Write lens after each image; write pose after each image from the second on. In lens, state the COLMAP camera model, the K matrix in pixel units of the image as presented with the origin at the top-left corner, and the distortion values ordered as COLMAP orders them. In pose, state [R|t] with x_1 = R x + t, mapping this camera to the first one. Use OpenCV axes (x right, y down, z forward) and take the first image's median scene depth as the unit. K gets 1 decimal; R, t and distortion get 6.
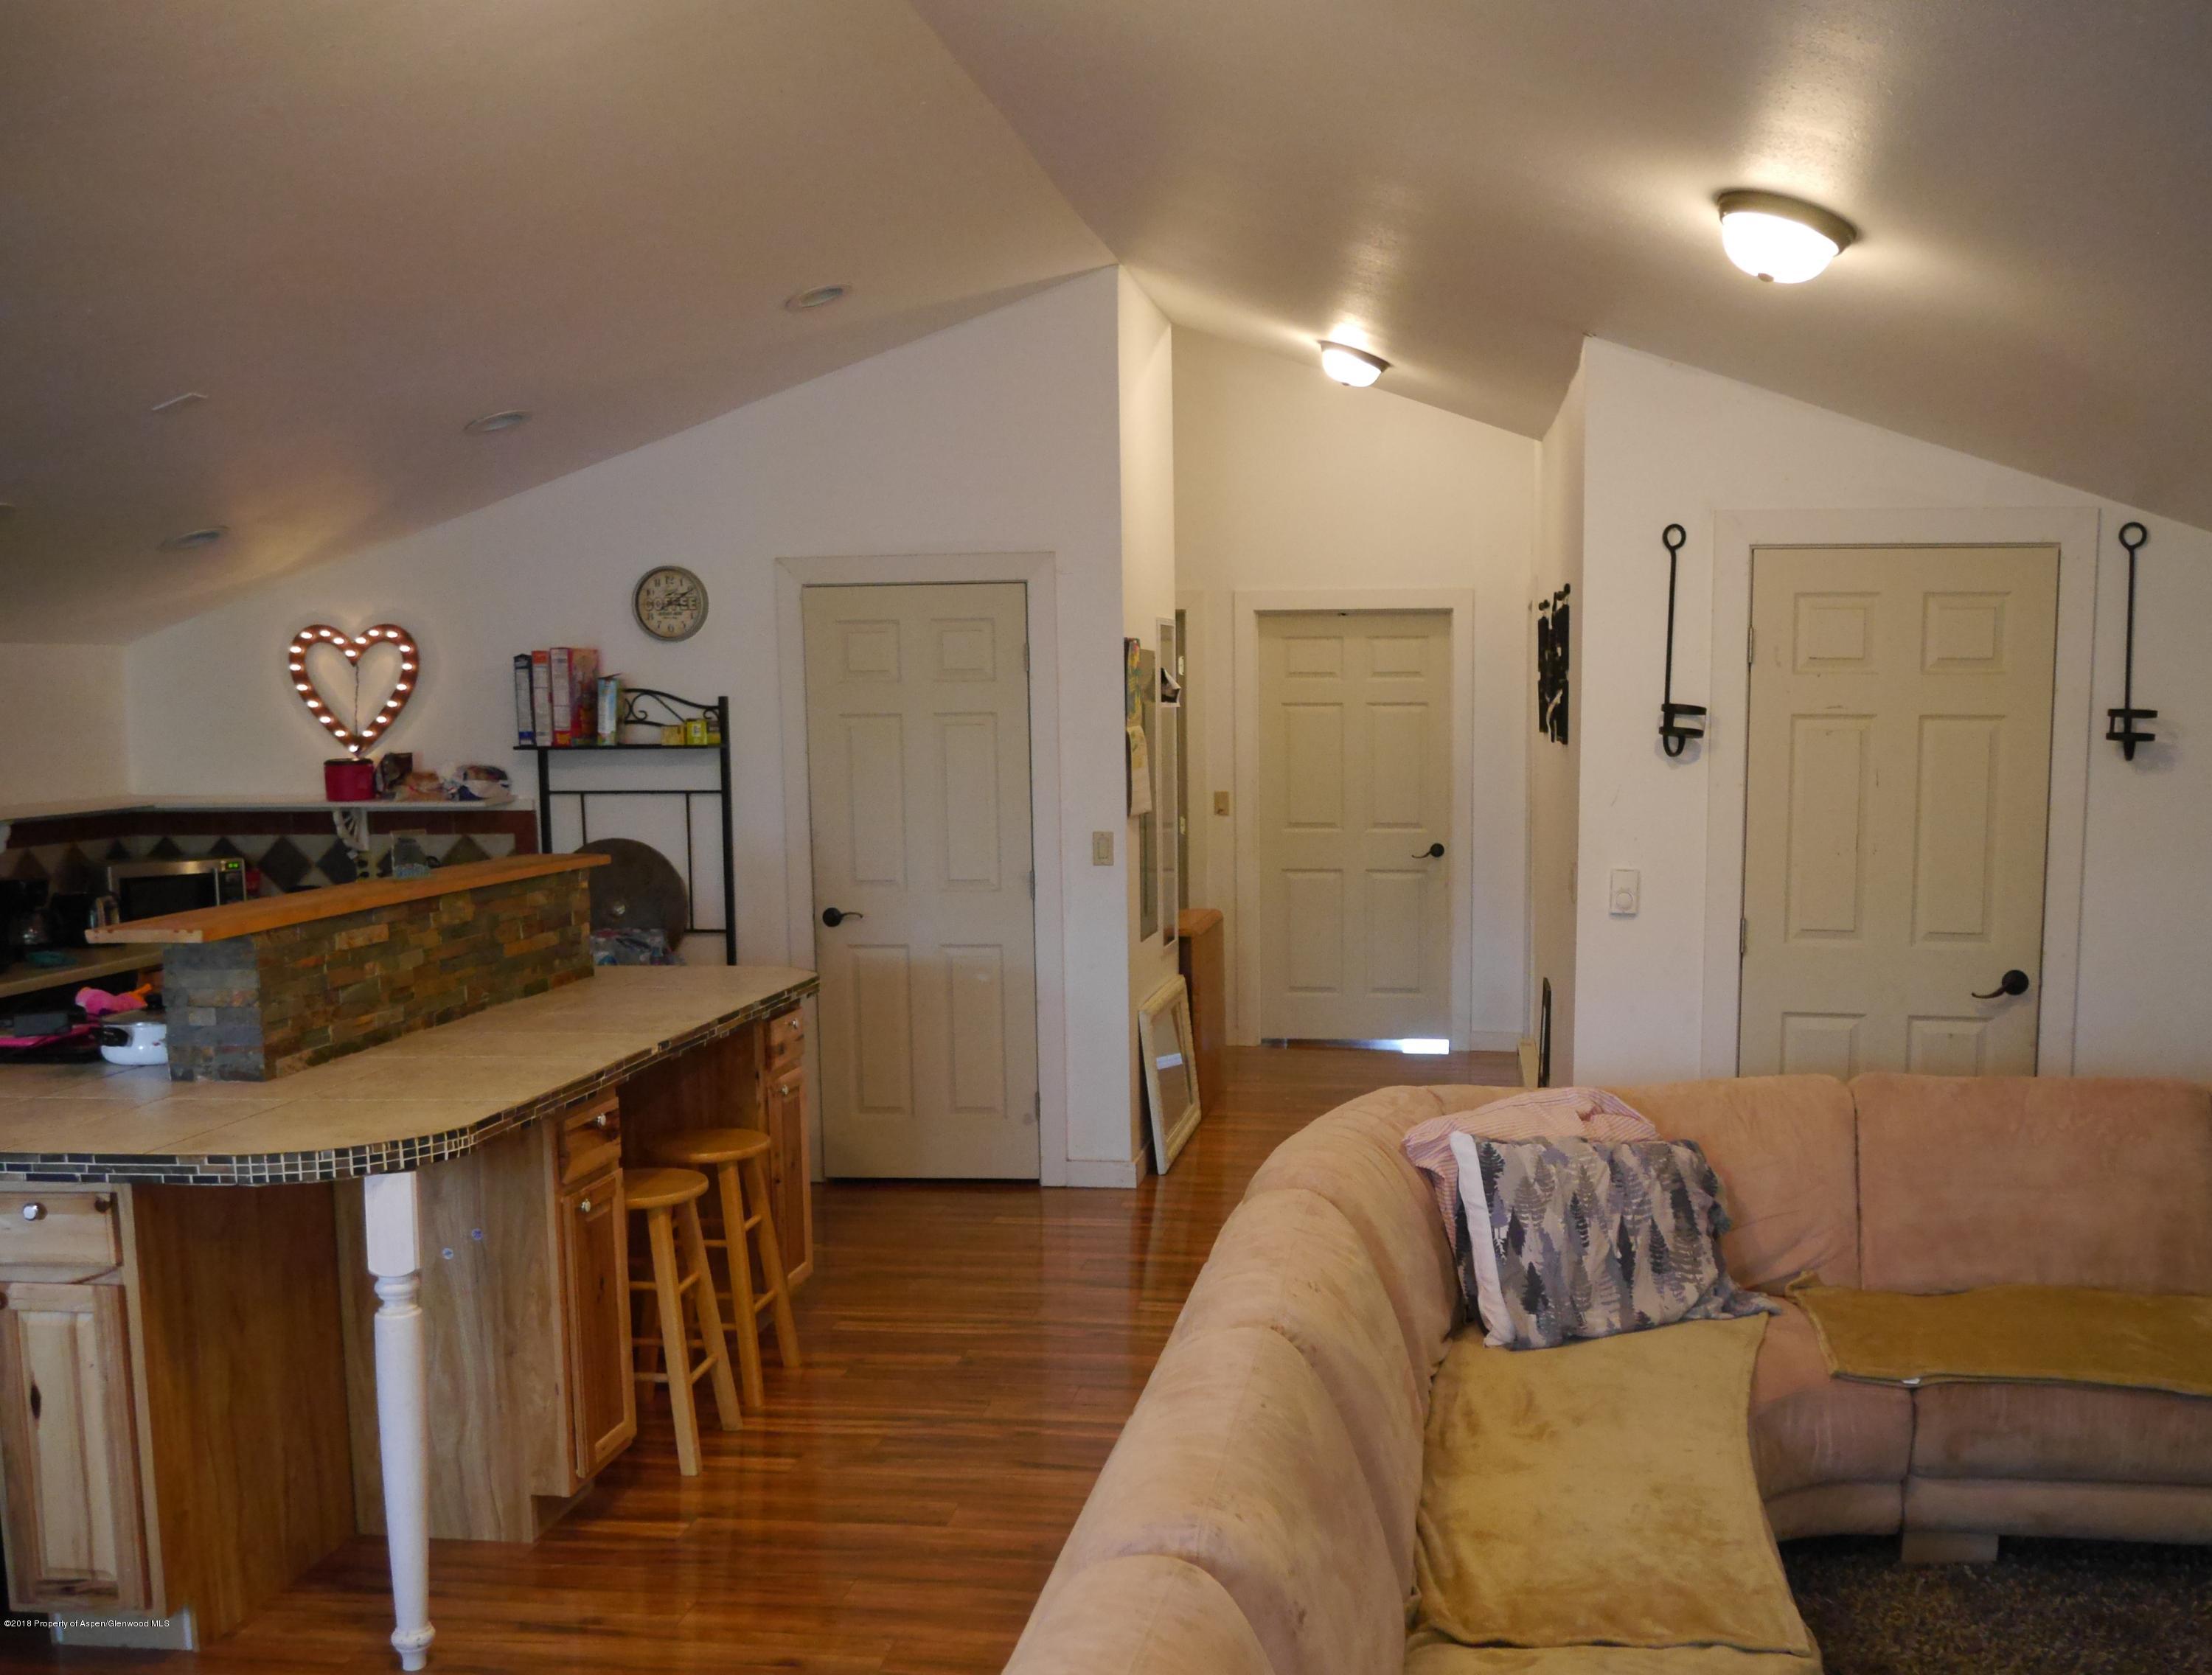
lens RADIAL K [[1813.7, 0, 1106.0], [0, 1813.7, 837.5], [0, 0, 1]] dist [-0.006976, -0.001560]
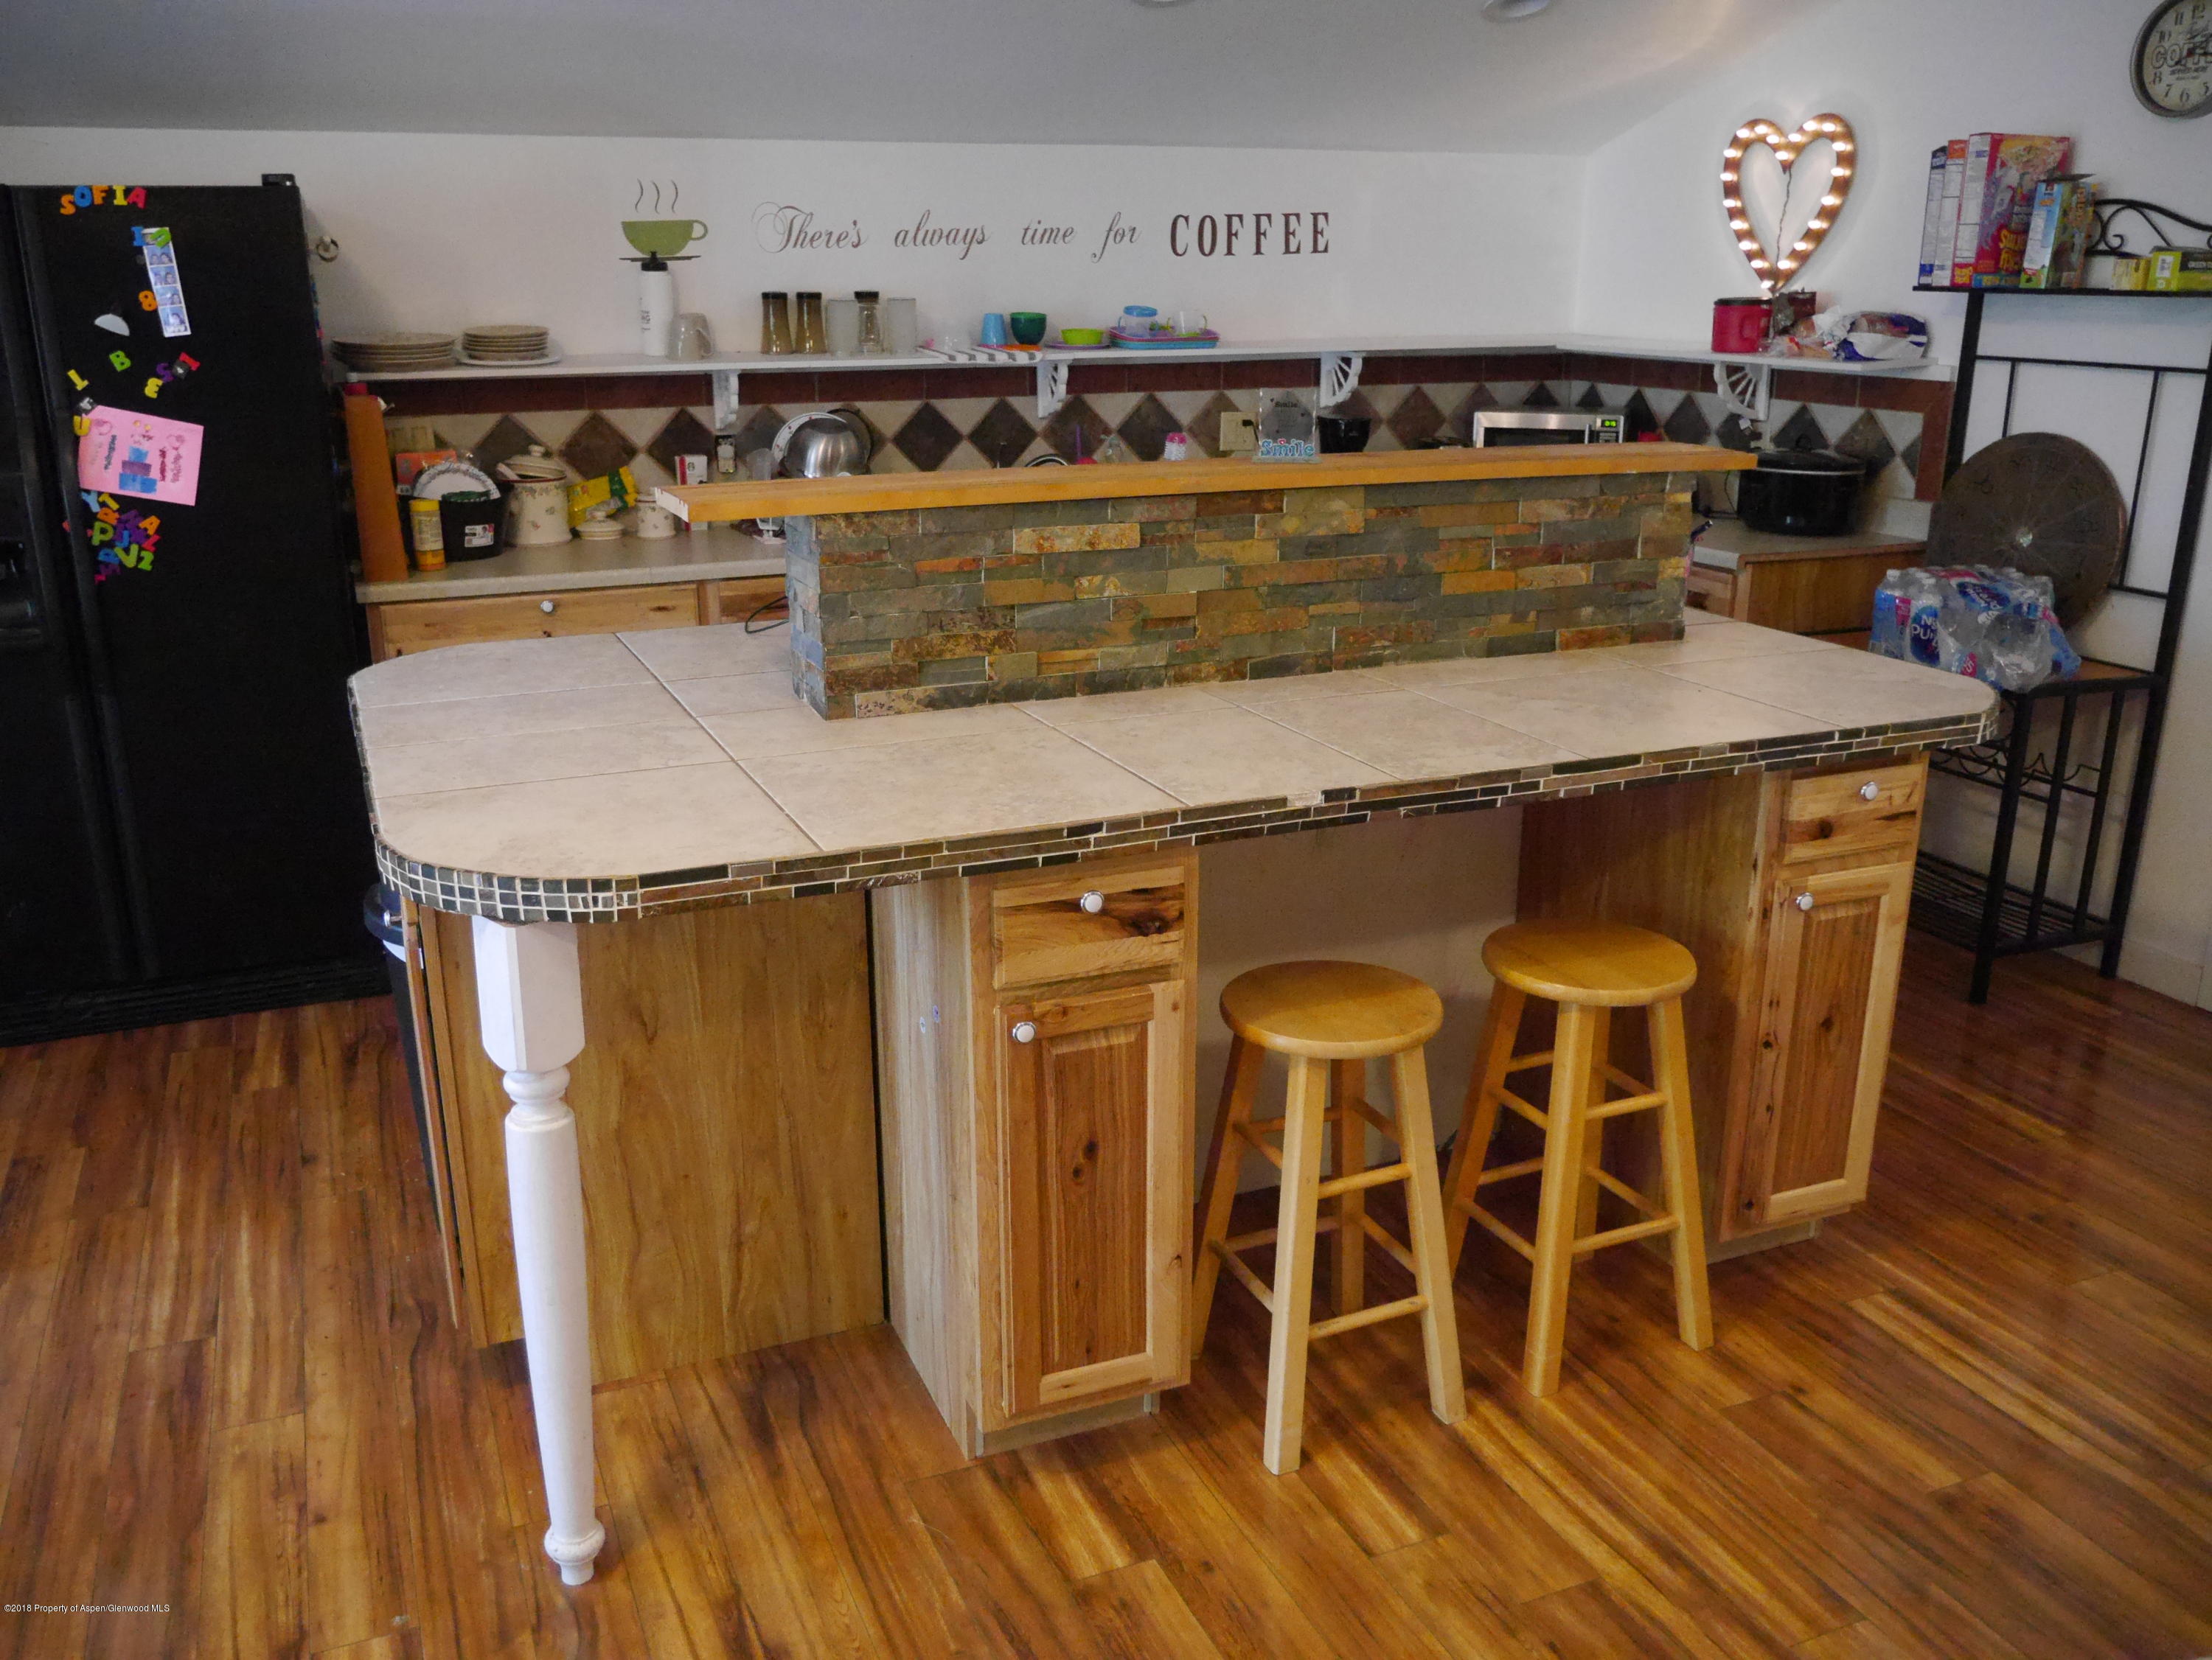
lens RADIAL K [[1821.8, 0, 1104.8], [0, 1821.8, 800.7], [0, 0, 1]] dist [-0.008797, 0.001191]
pose [[0.575515, 0.247152, -0.779550, 0.092465], [-0.070908, 0.964730, 0.253513, -0.014492], [0.814712, -0.090624, 0.572741, 0.332568]]
